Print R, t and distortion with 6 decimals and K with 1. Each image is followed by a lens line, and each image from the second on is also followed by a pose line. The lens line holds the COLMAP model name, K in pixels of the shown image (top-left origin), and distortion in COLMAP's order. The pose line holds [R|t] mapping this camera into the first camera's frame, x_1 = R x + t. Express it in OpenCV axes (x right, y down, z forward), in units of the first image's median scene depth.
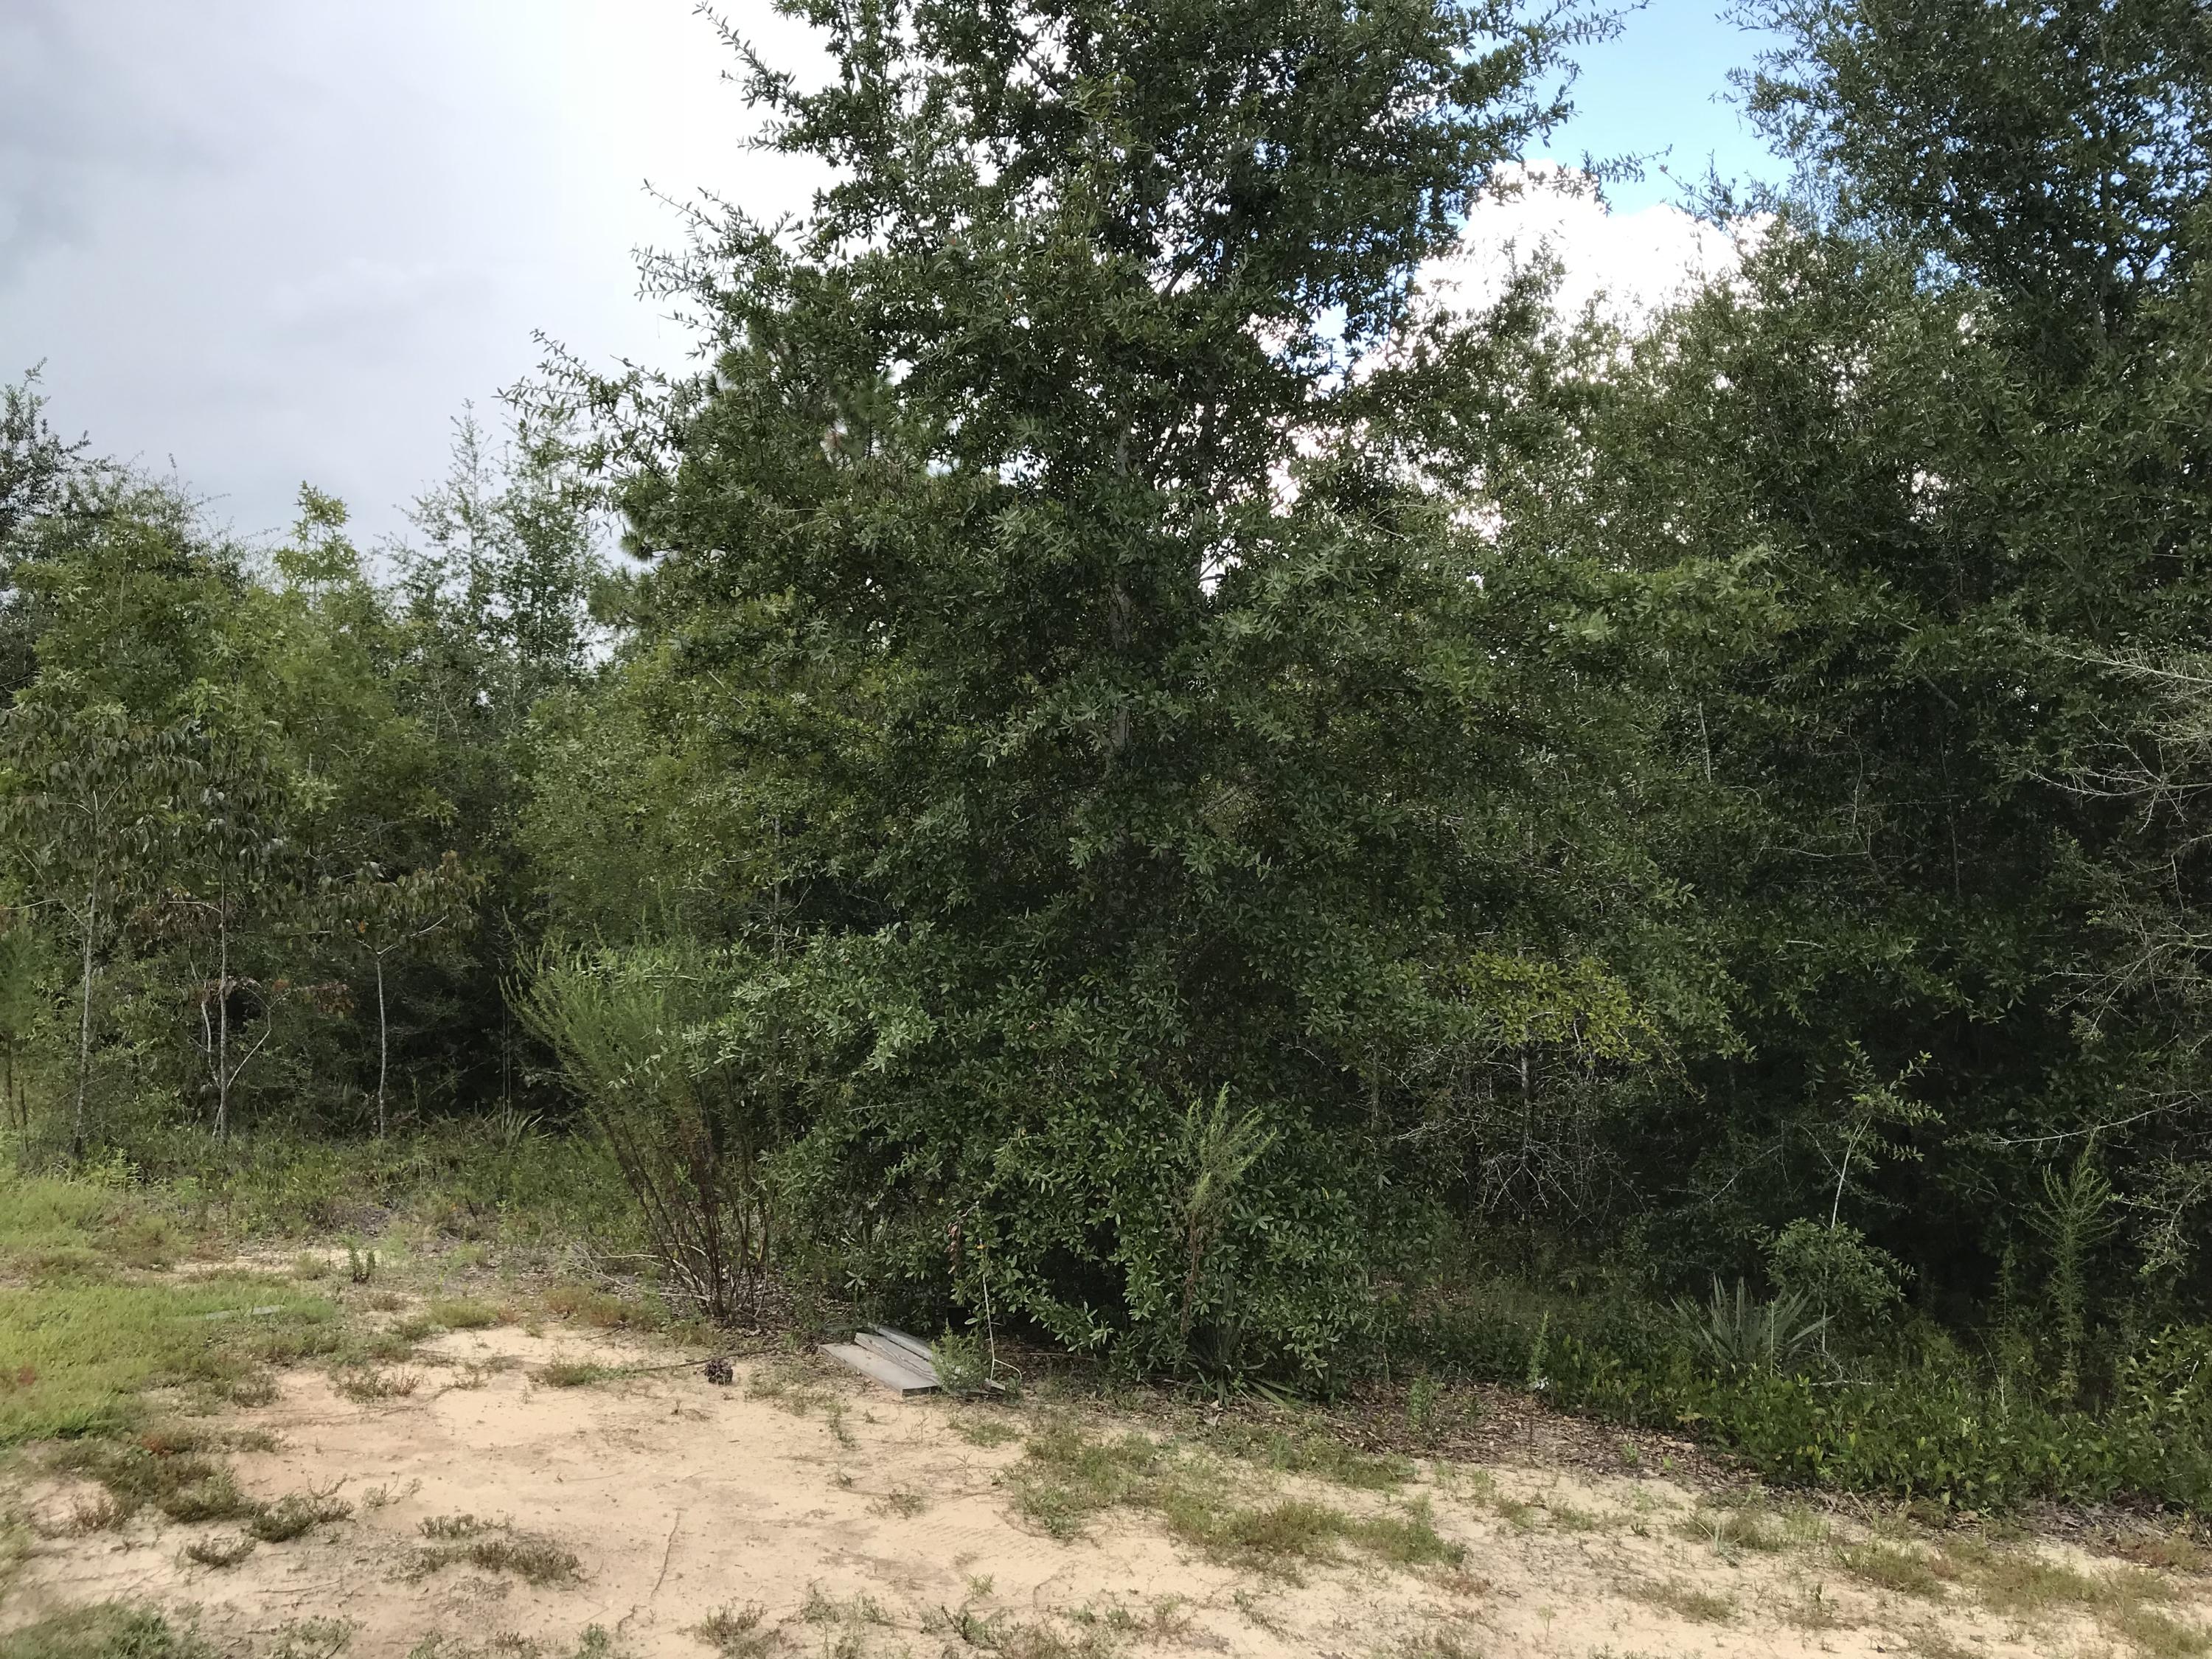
lens RADIAL K [[1813.5, 0, 1098.3], [0, 1813.5, 813.2], [0, 0, 1]] dist [0.033091, -0.035183]
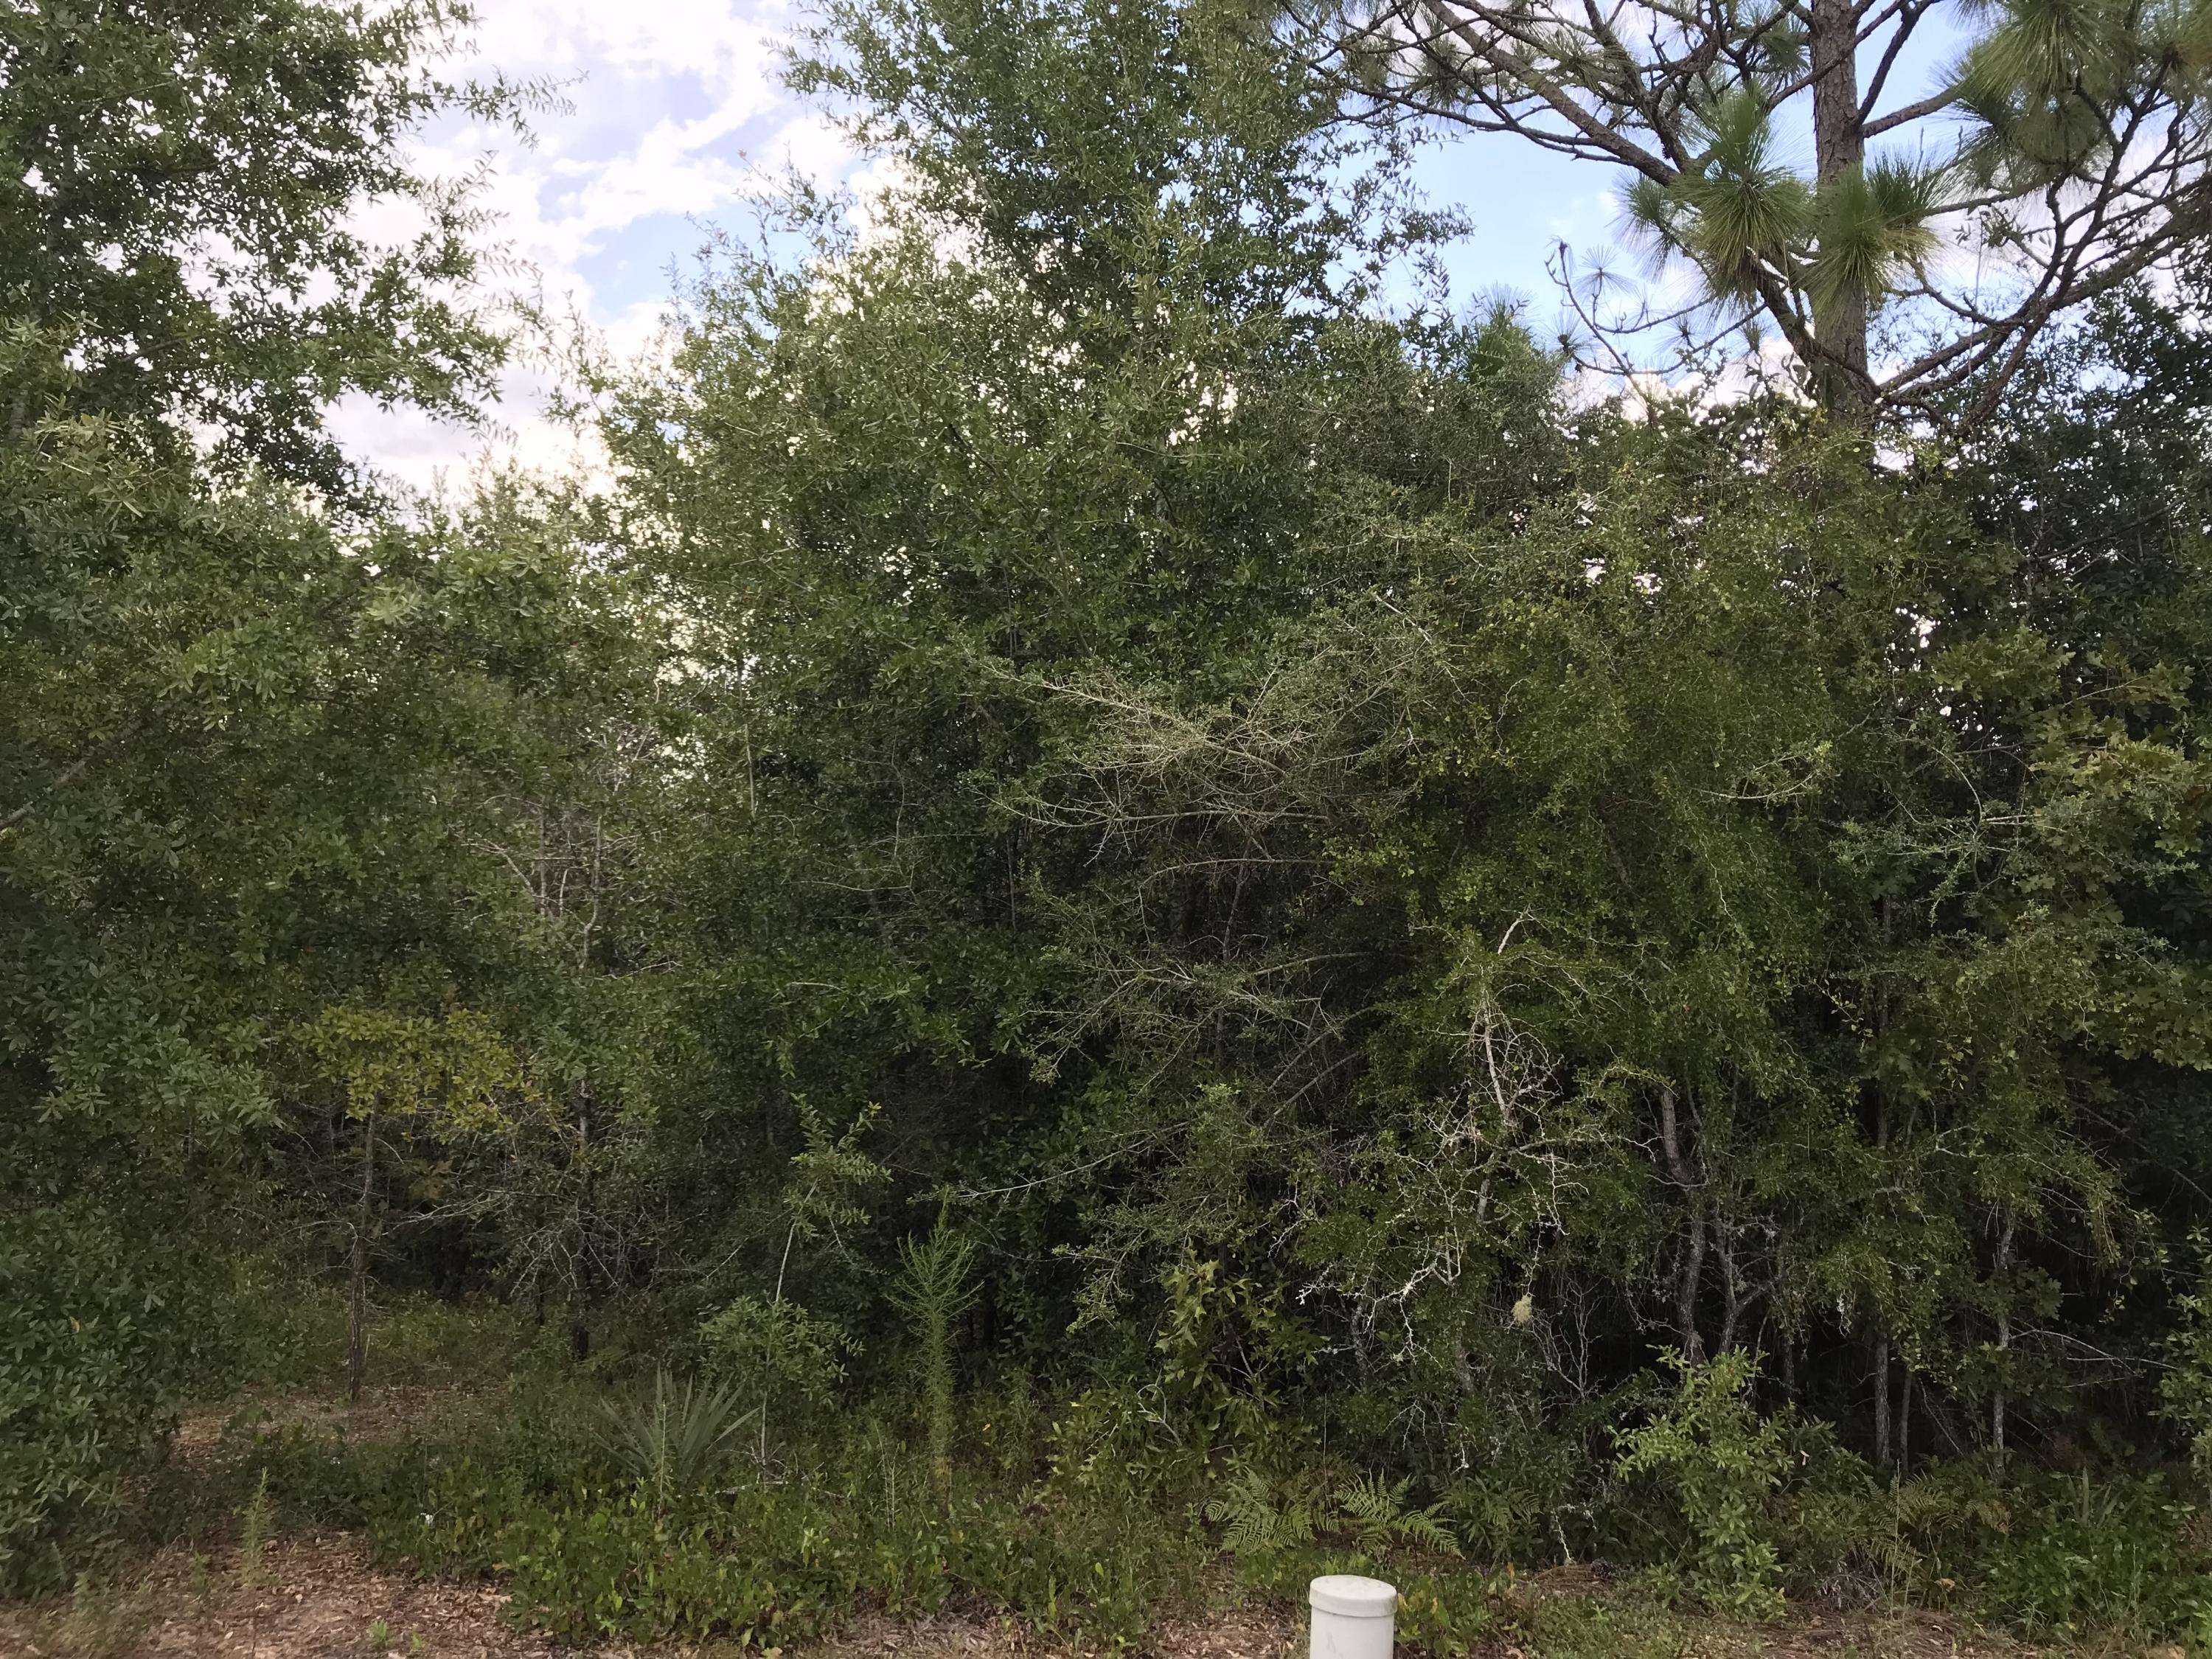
lens RADIAL K [[1813.5, 0, 1129.0], [0, 1813.5, 807.8], [0, 0, 1]] dist [0.033091, -0.035183]
pose [[0.935654, 0.015932, 0.352558, 0.247623], [-0.006672, 0.999601, -0.027464, 0.007070], [-0.352855, 0.023344, 0.935387, 0.098922]]
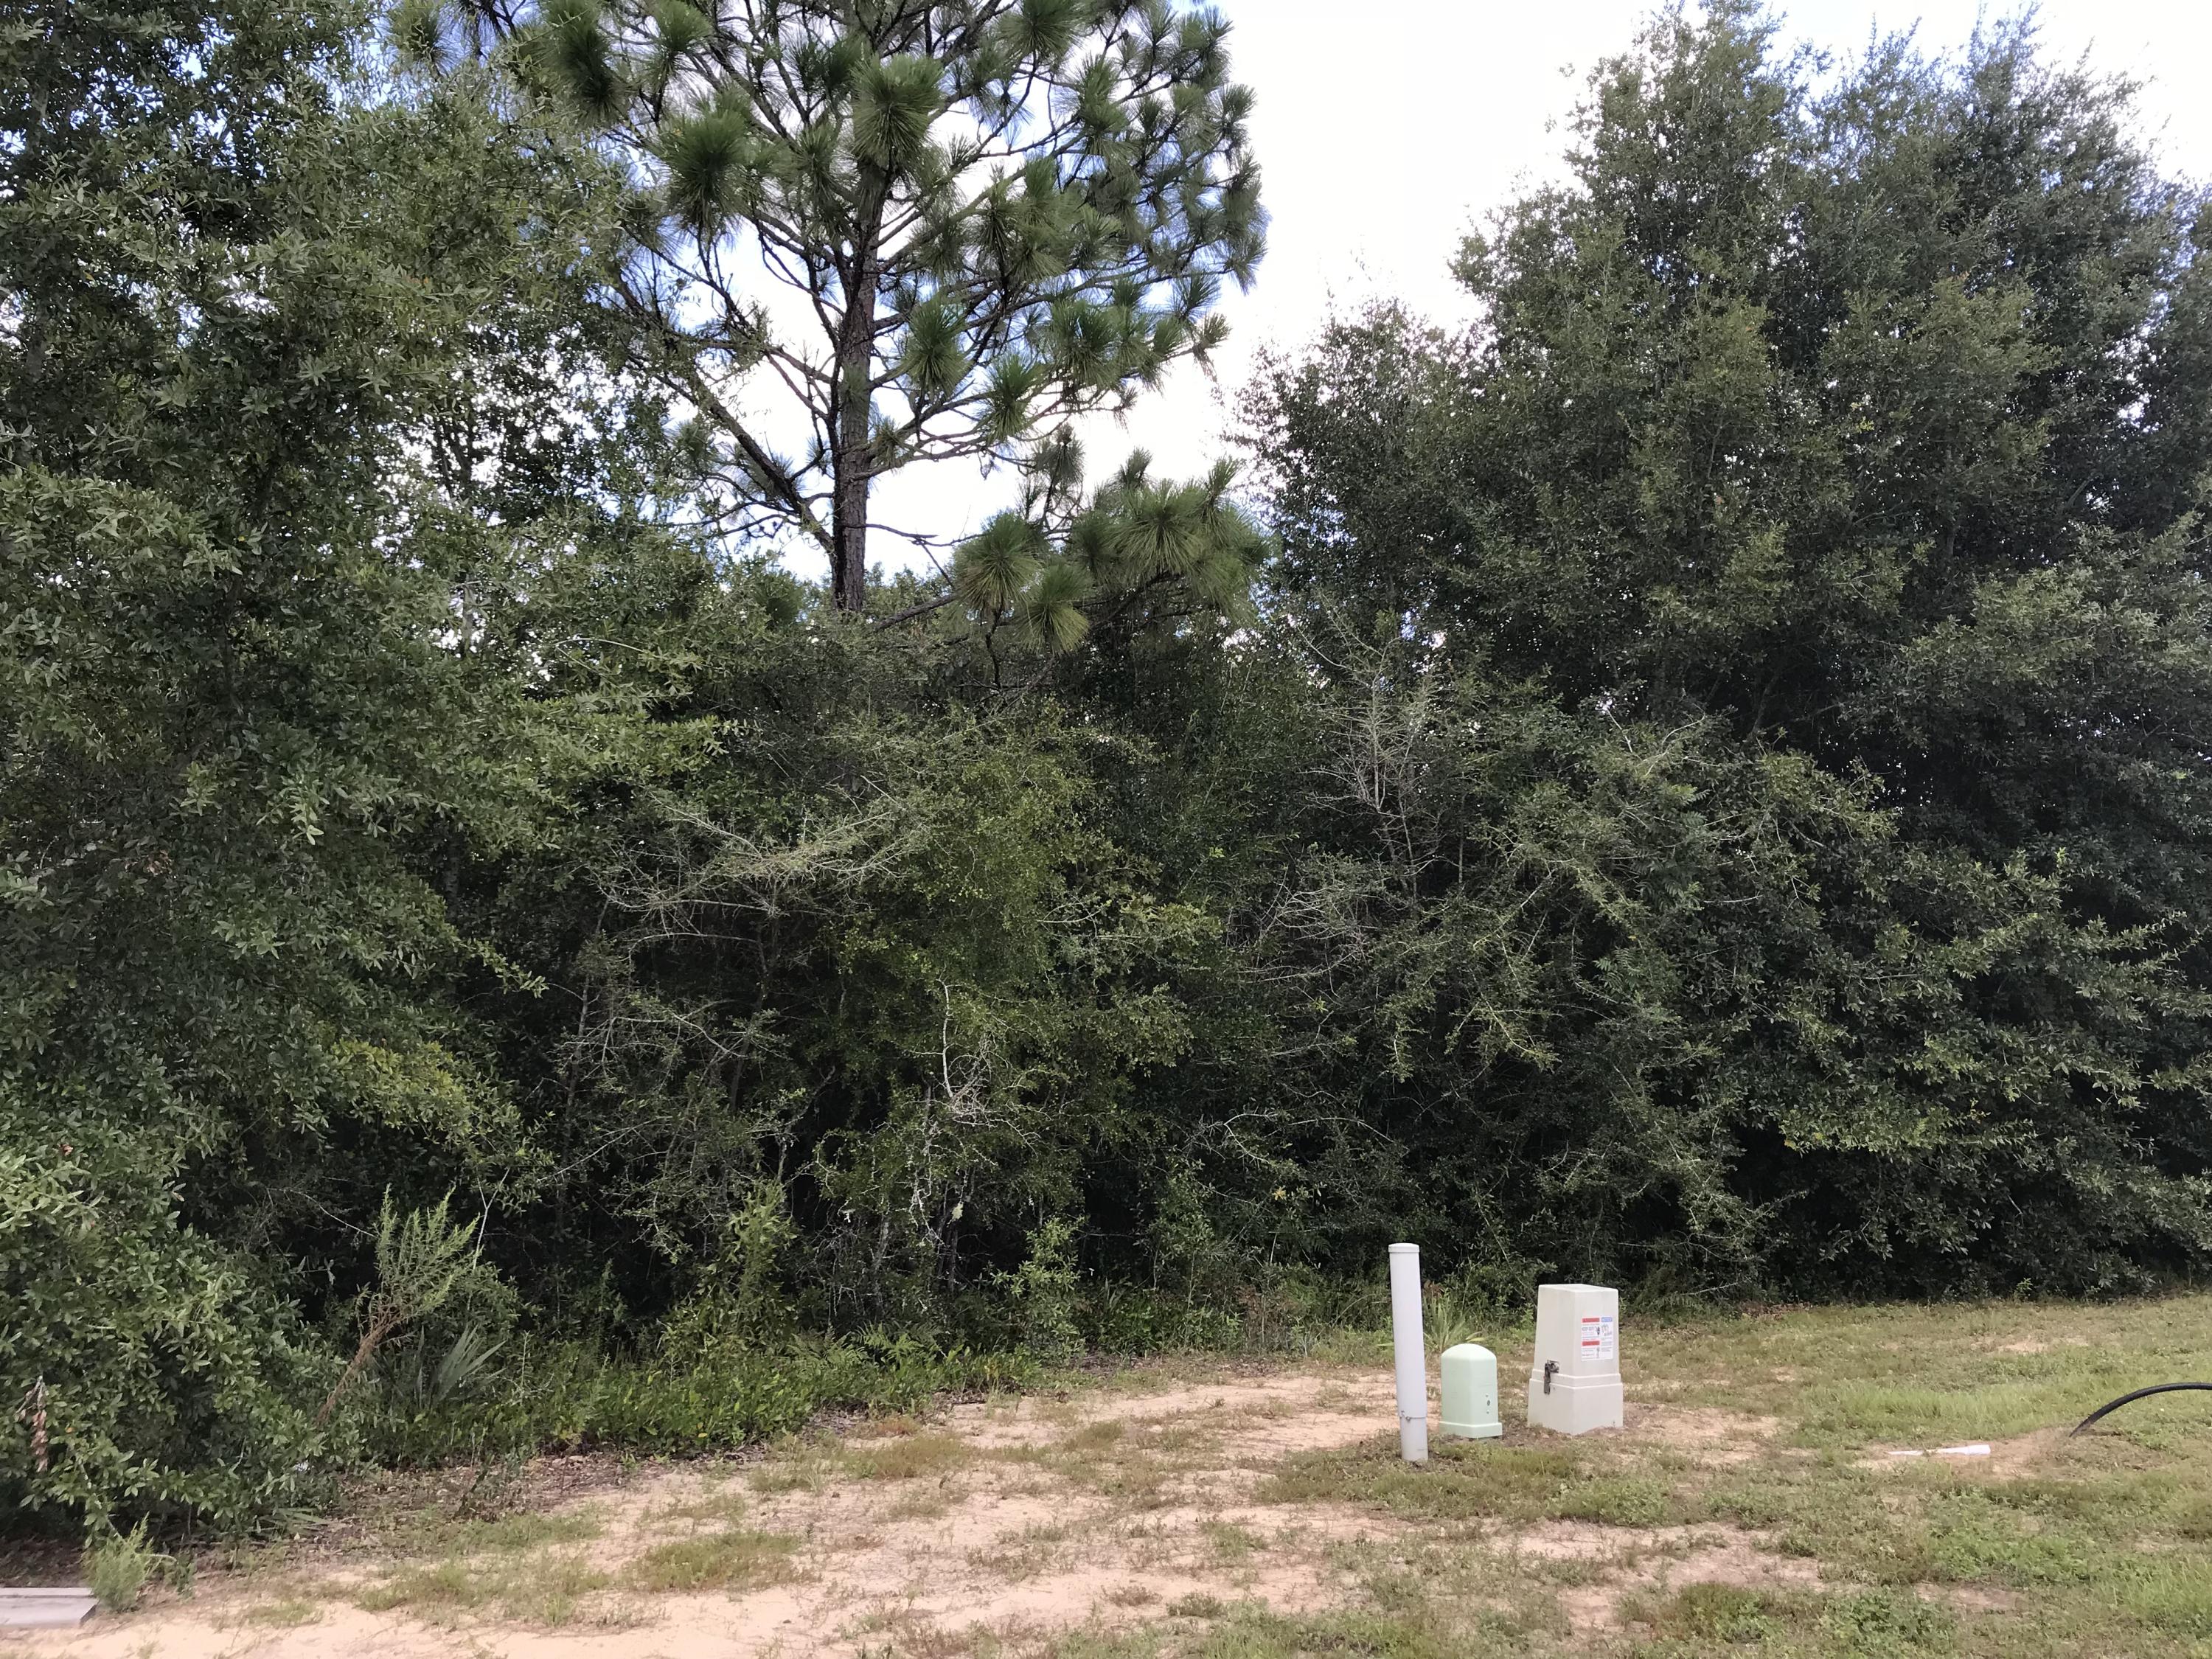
lens RADIAL K [[1813.5, 0, 1103.1], [0, 1813.5, 805.6], [0, 0, 1]] dist [0.033091, -0.035183]
pose [[0.285429, 0.096005, 0.953579, -0.611547], [-0.064641, 0.994633, -0.080790, -0.000350], [-0.956217, -0.038580, 0.290103, 0.294751]]
